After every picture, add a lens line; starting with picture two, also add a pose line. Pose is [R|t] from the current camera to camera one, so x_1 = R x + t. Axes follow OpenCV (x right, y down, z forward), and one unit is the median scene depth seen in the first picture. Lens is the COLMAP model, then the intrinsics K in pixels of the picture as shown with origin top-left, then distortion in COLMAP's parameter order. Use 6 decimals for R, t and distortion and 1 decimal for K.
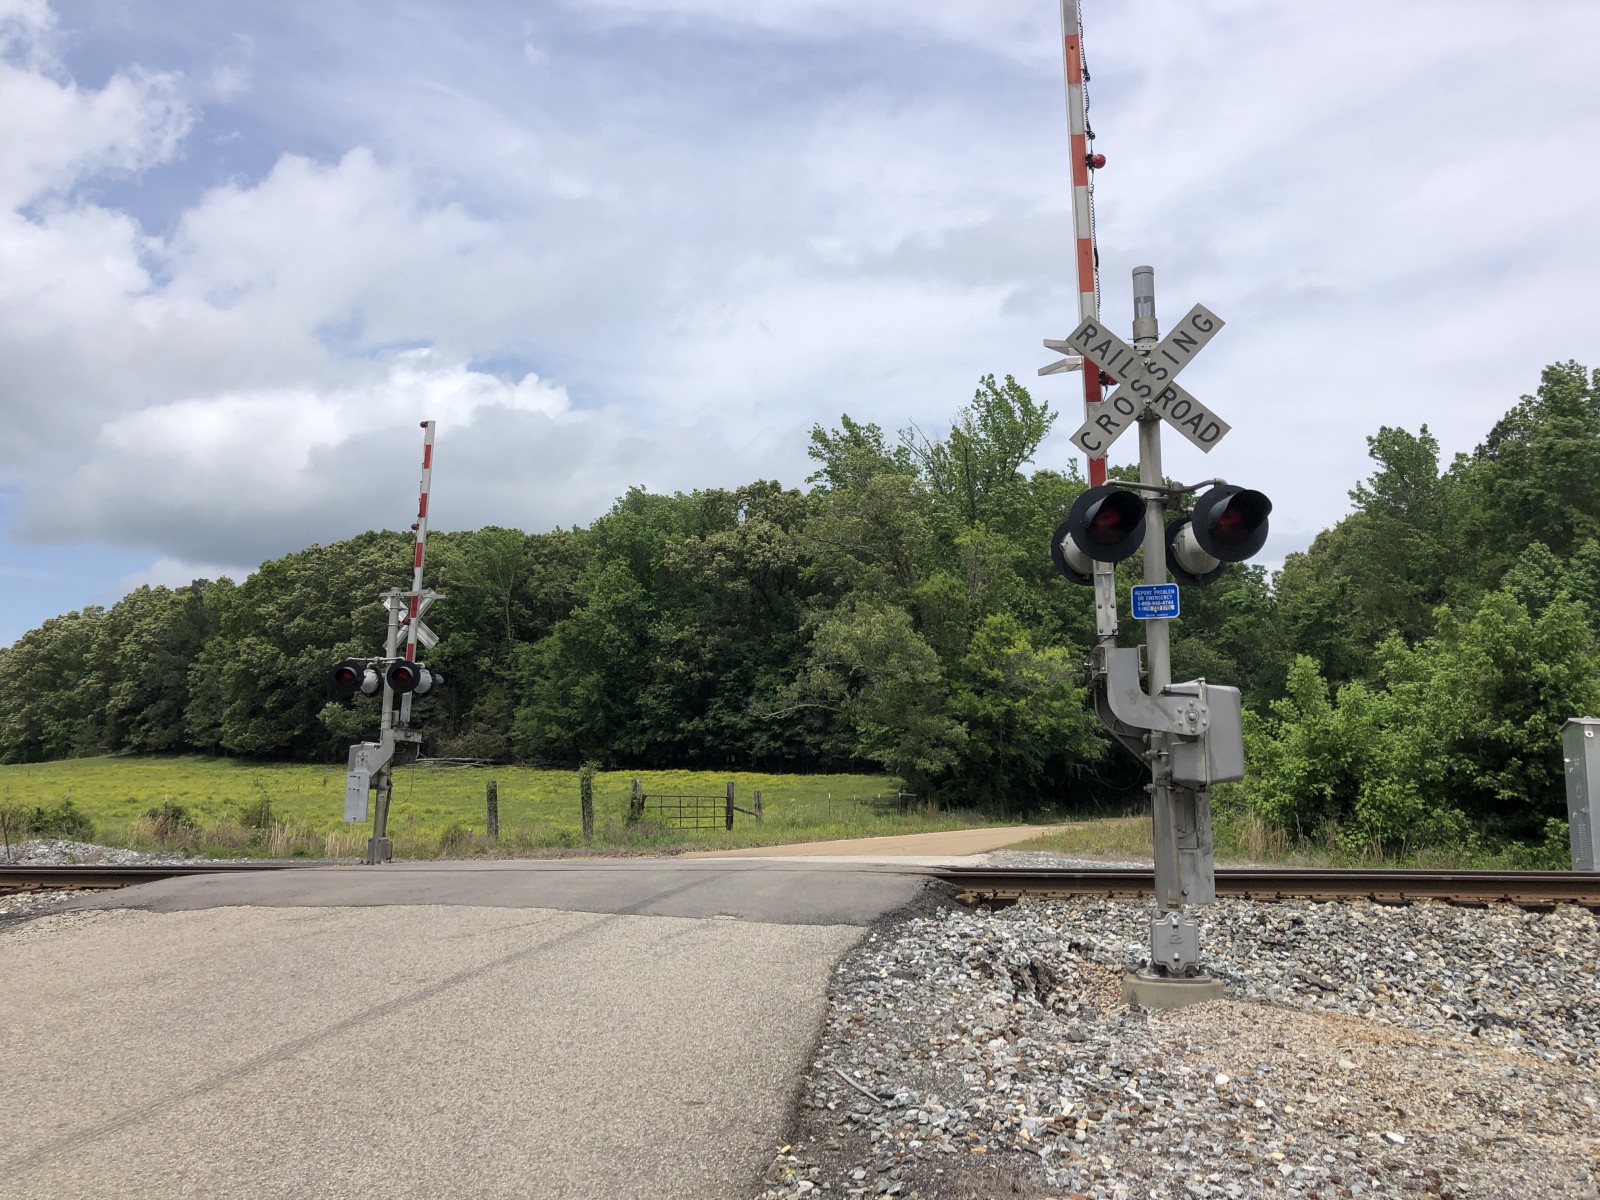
lens RADIAL K [[1283.9, 0, 792.3], [0, 1283.9, 549.7], [0, 0, 1]] dist [0.049308, -0.068506]
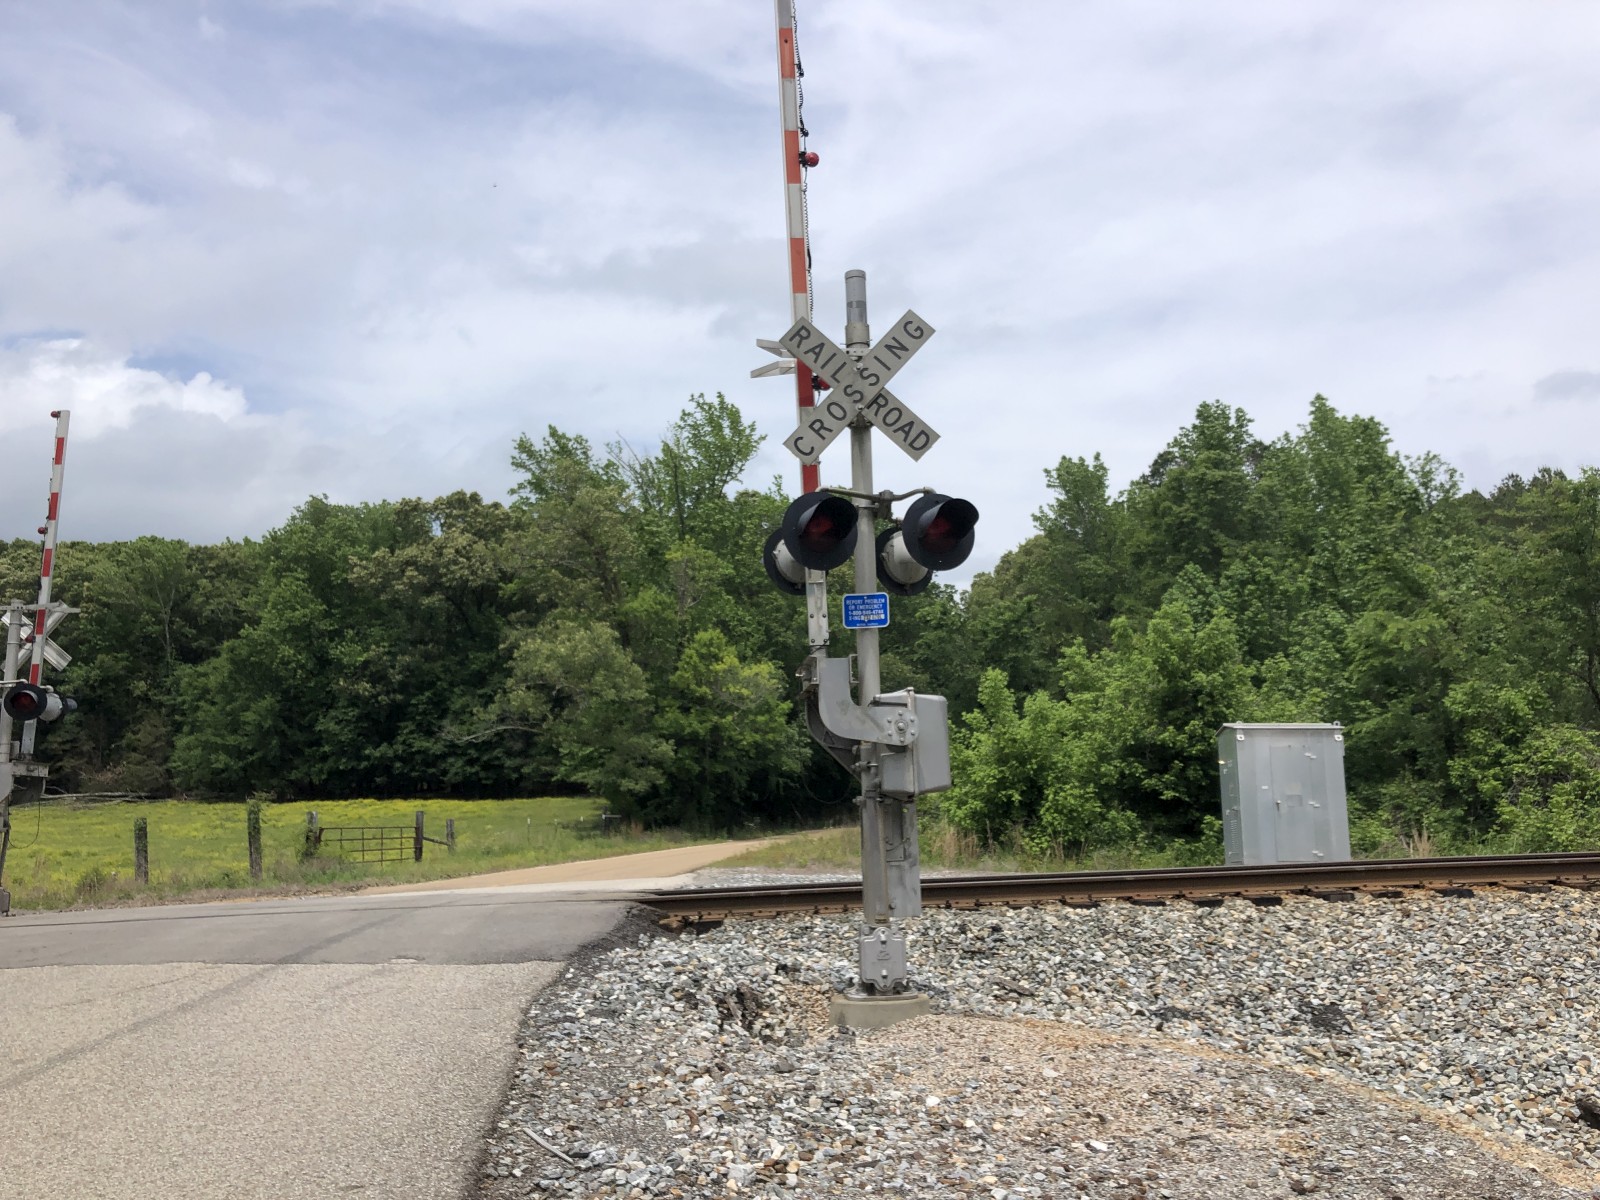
lens RADIAL K [[1283.9, 0, 802.5], [0, 1283.9, 576.3], [0, 0, 1]] dist [0.049308, -0.068506]
pose [[0.972522, 0.007891, 0.232676, 0.003493], [-0.009203, 0.999947, 0.004554, 0.004922], [-0.232628, -0.006570, 0.972544, 0.029973]]
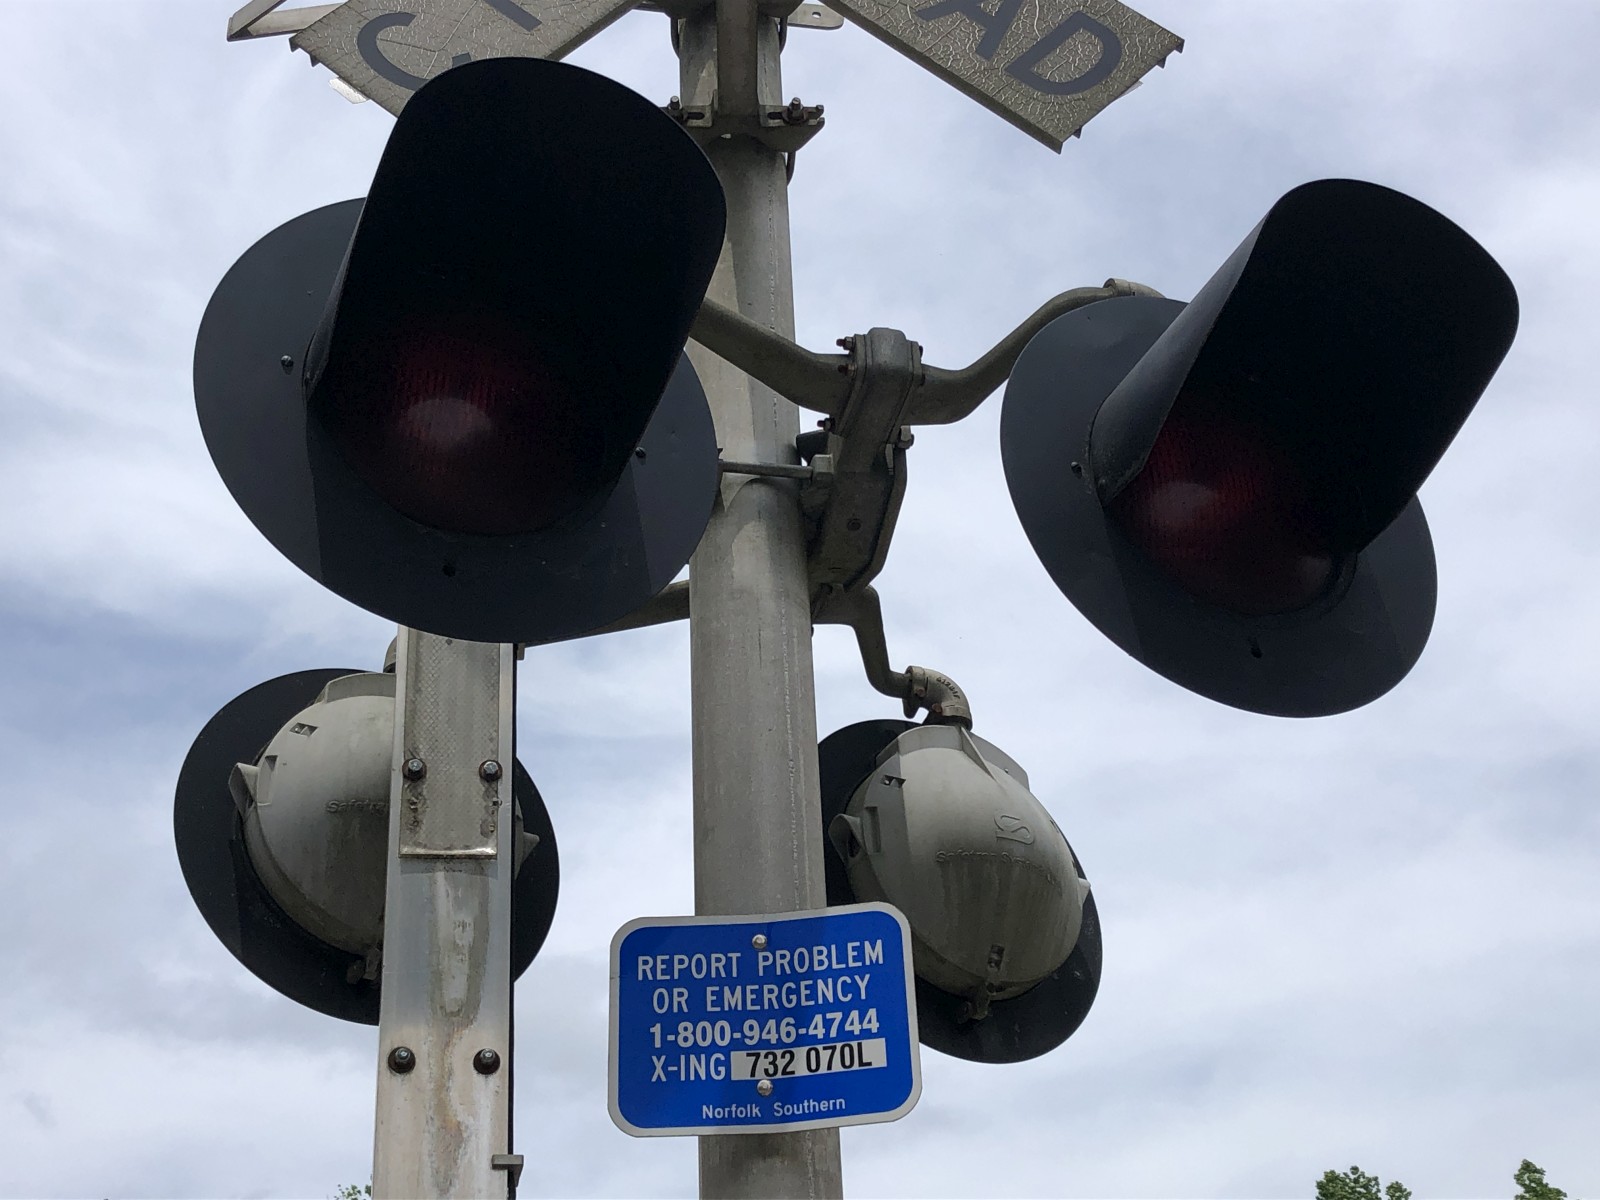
lens RADIAL K [[2126.1, 0, 779.9], [0, 2126.1, 577.5], [0, 0, 1]] dist [0.211481, 0.000000]
pose [[0.957315, 0.119348, 0.263256, 0.108727], [-0.011035, 0.925201, -0.379317, 0.044786], [-0.288835, 0.360221, 0.887026, 0.389680]]
